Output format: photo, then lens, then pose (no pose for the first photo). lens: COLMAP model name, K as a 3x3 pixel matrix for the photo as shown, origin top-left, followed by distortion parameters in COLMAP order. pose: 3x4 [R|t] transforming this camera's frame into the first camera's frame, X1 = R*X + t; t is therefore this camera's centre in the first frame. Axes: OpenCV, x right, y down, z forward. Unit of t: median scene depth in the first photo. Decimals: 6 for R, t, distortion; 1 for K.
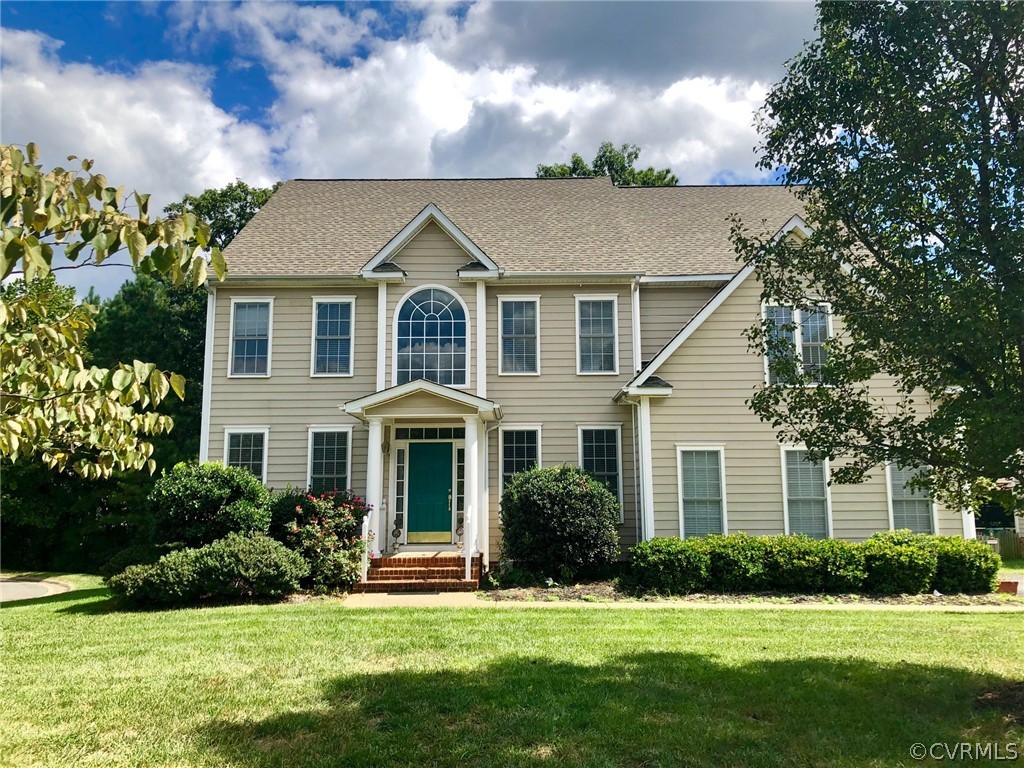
lens RADIAL K [[851.7, 0, 515.8], [0, 851.7, 352.9], [0, 0, 1]] dist [0.073103, -0.002522]
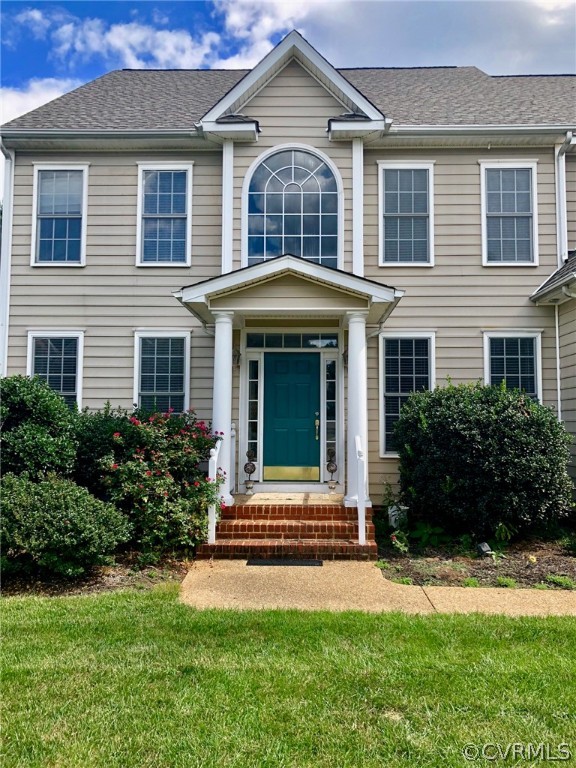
lens RADIAL K [[635.3, 0, 286.9], [0, 635.3, 374.2], [0, 0, 1]] dist [0.031765, -0.002825]
pose [[0.999529, 0.009758, -0.029085, -0.089162], [-0.006888, 0.995244, 0.097171, 0.070510], [0.029895, -0.096925, 0.994843, 0.436086]]
